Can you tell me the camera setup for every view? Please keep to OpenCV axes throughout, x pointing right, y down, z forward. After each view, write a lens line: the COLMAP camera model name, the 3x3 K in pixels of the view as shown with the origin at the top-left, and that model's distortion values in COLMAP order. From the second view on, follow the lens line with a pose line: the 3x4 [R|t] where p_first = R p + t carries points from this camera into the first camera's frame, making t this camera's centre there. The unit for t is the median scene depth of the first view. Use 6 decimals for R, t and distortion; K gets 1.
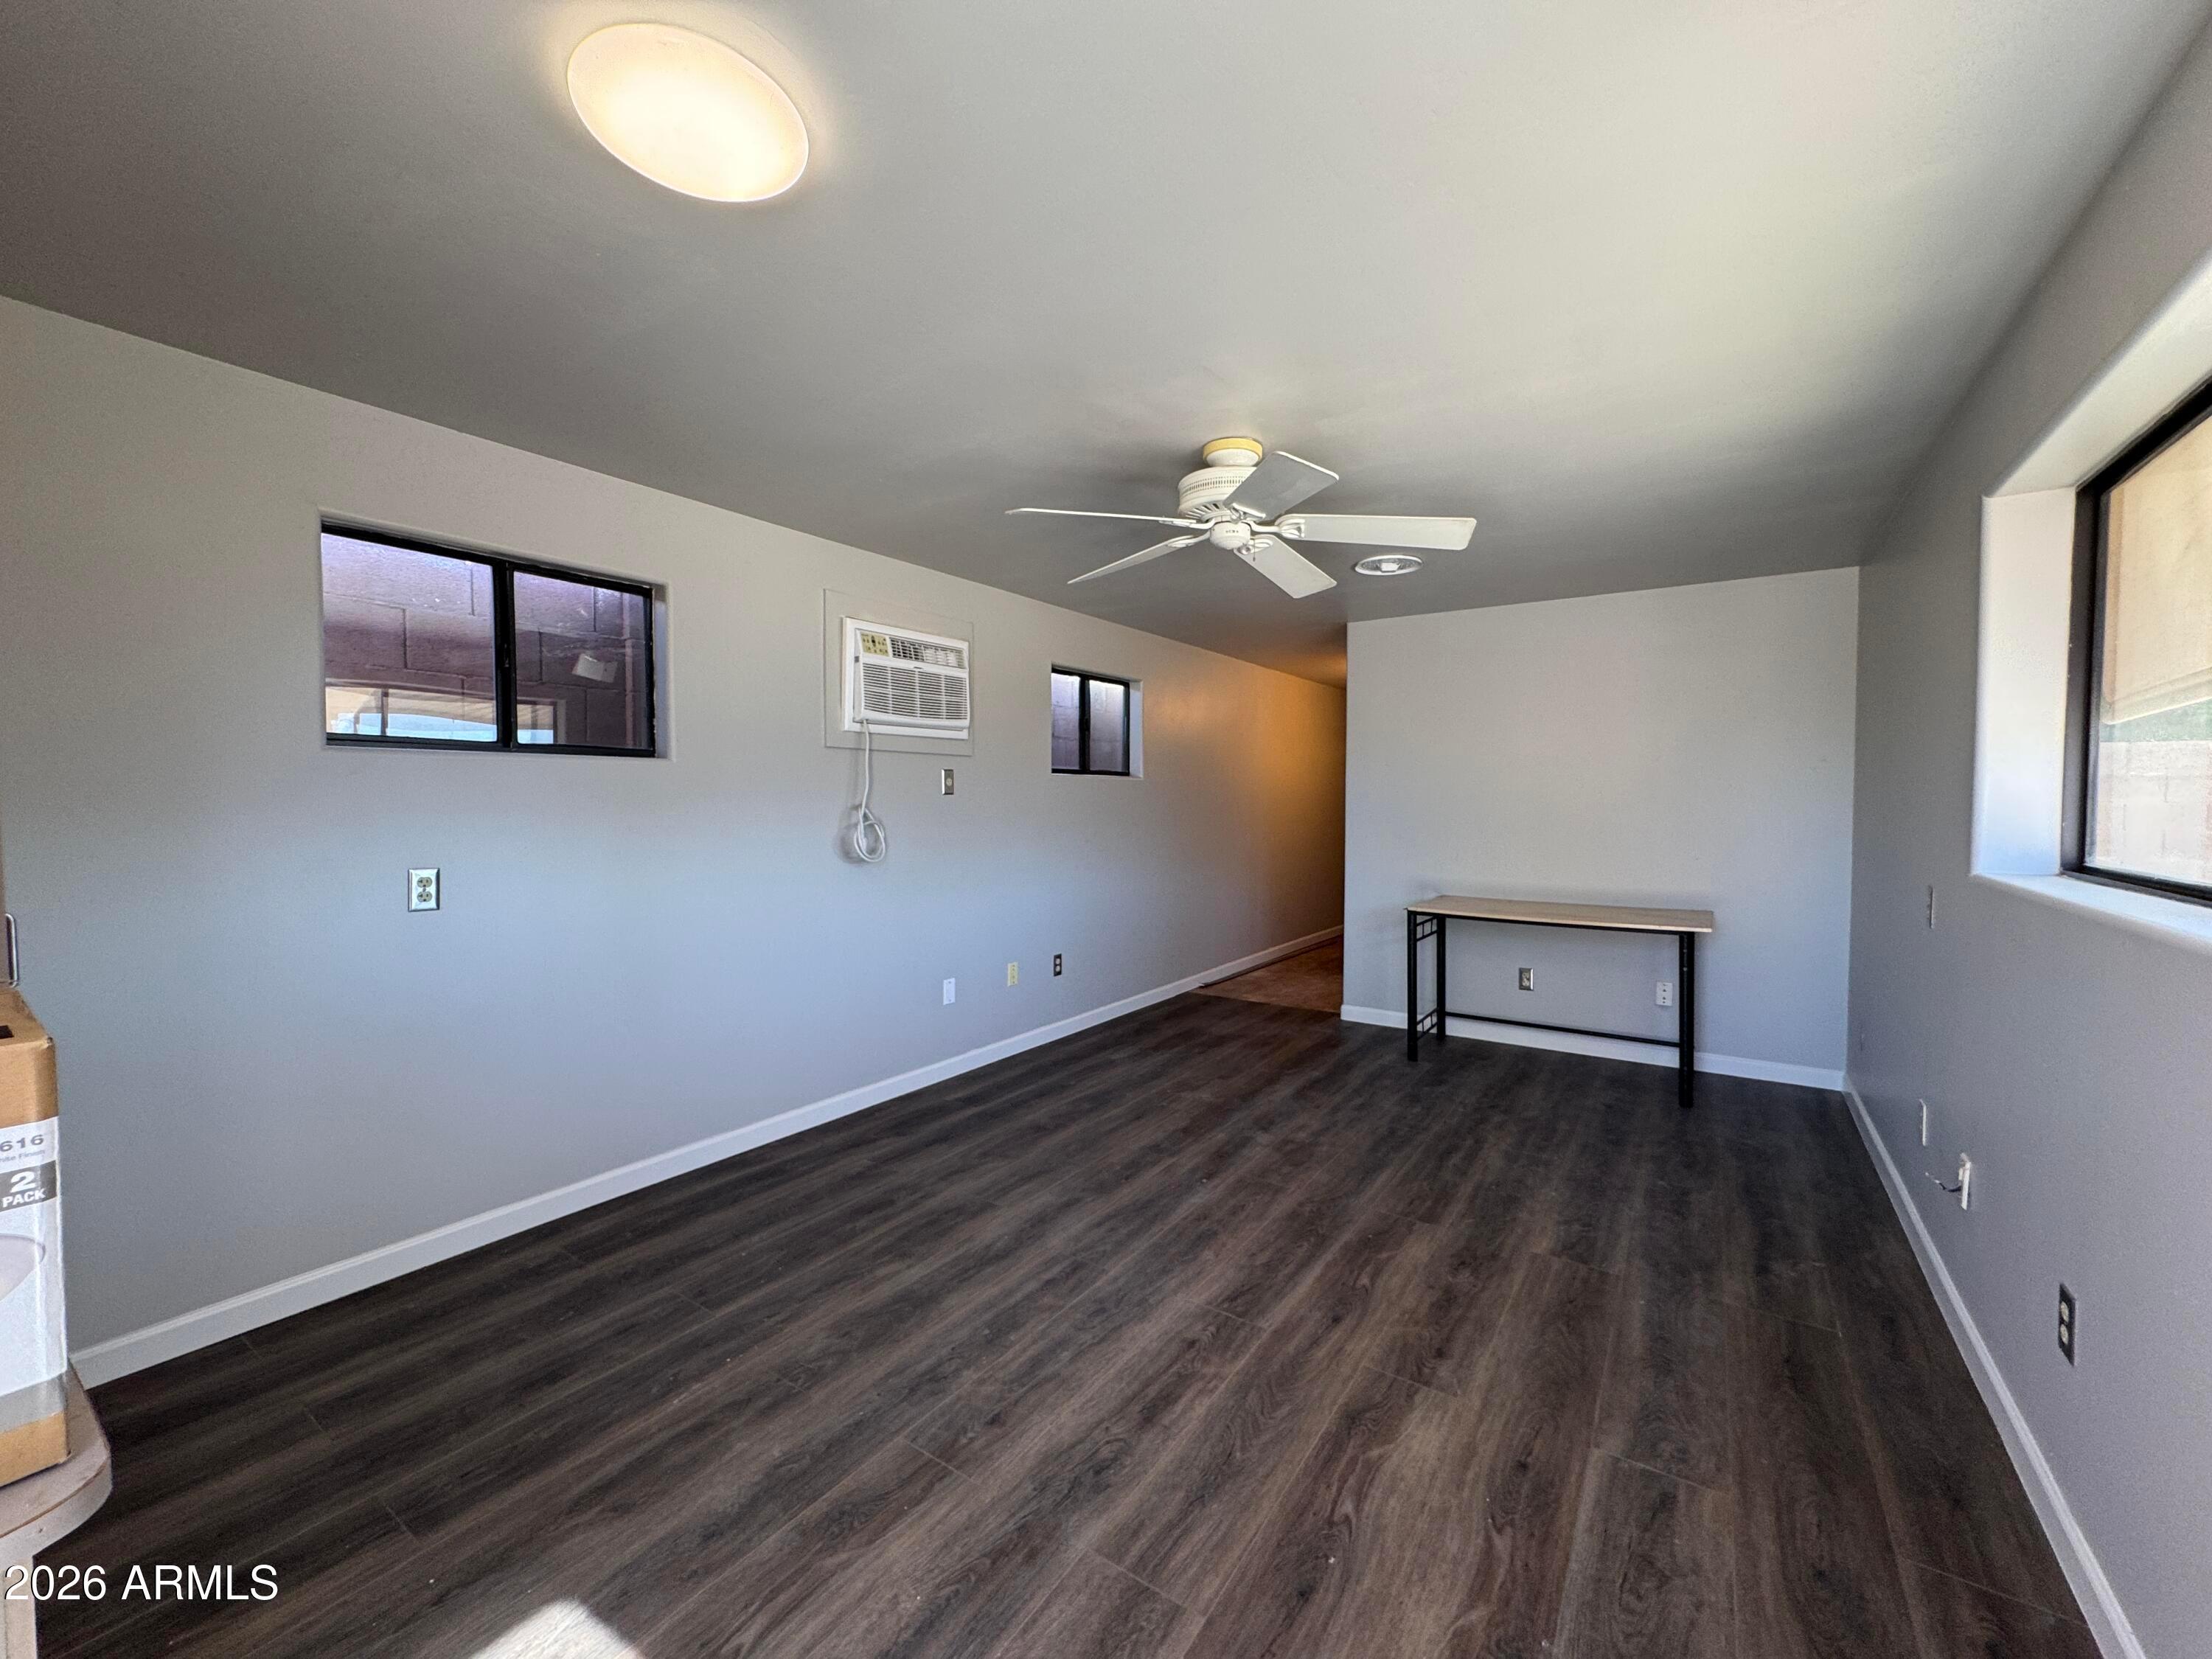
lens RADIAL K [[886.1, 0, 1106.0], [0, 886.1, 829.5], [0, 0, 1]] dist [-0.000113, 0.000228]
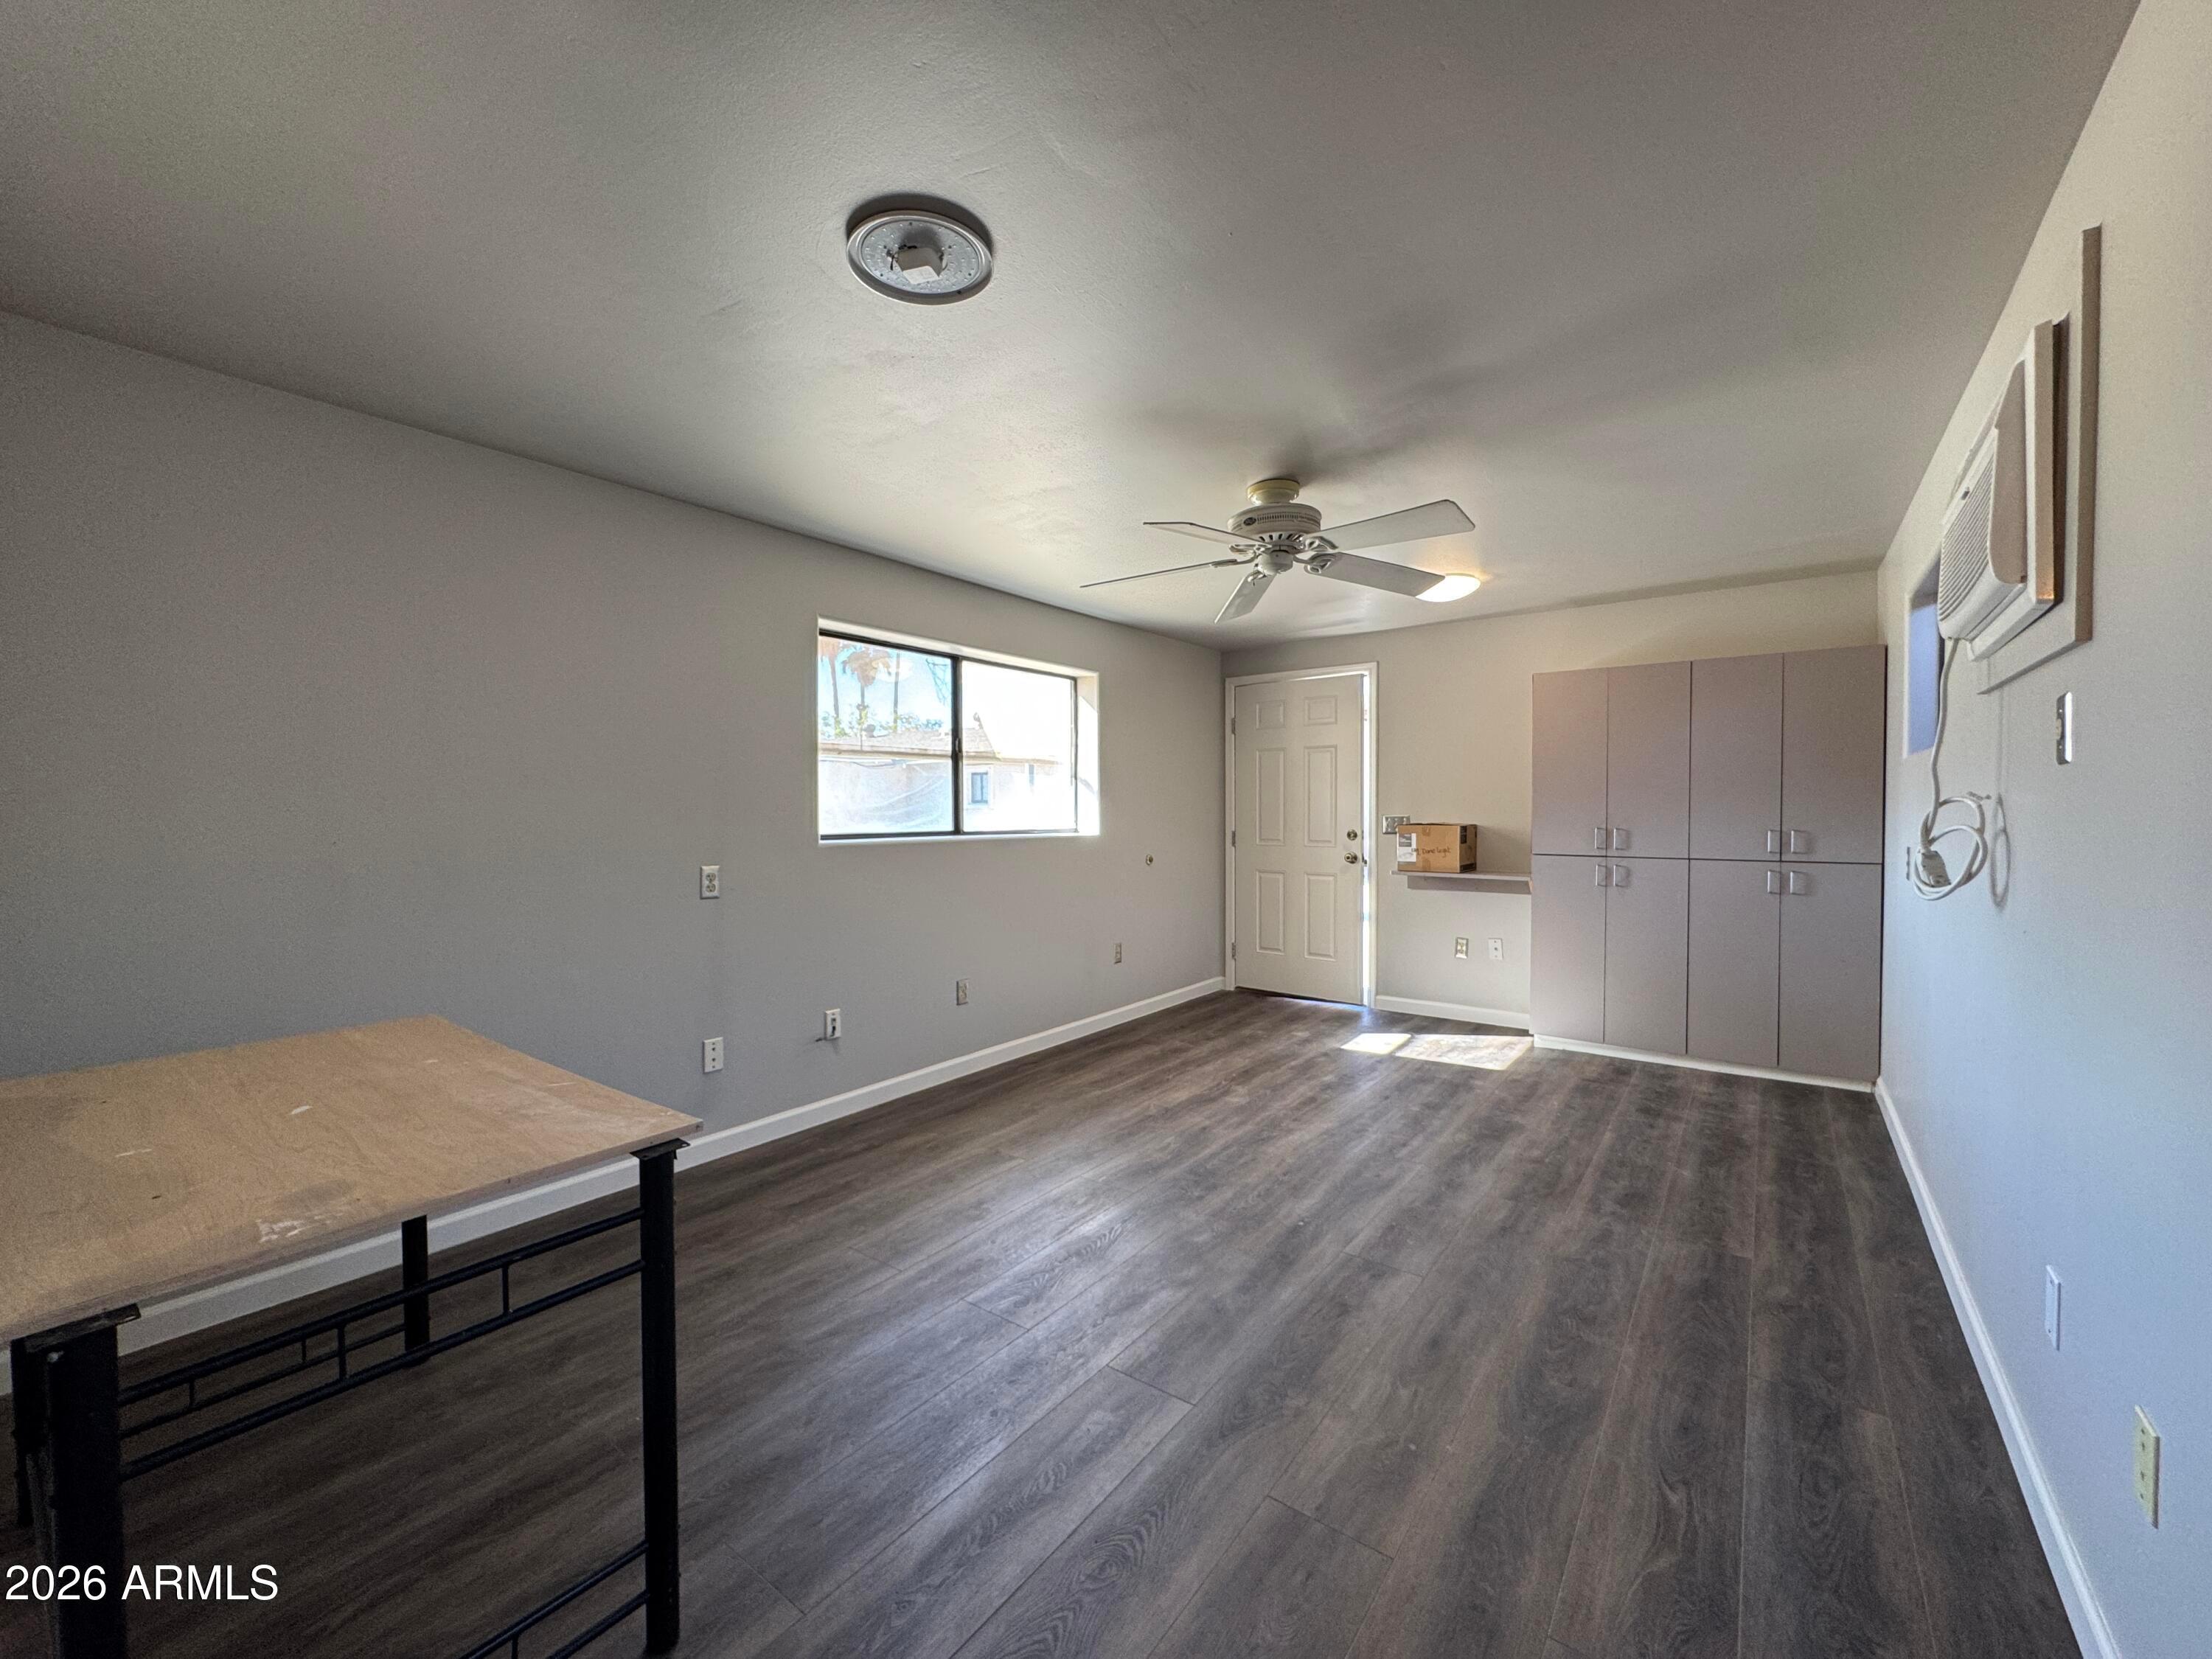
lens RADIAL K [[886.1, 0, 1106.0], [0, 886.1, 829.5], [0, 0, 1]] dist [-0.000113, 0.000228]
pose [[-0.998986, 0.002528, 0.044957, 0.303295], [0.005080, 0.998375, 0.056755, -0.054207], [-0.044740, 0.056926, -0.997375, 2.137036]]
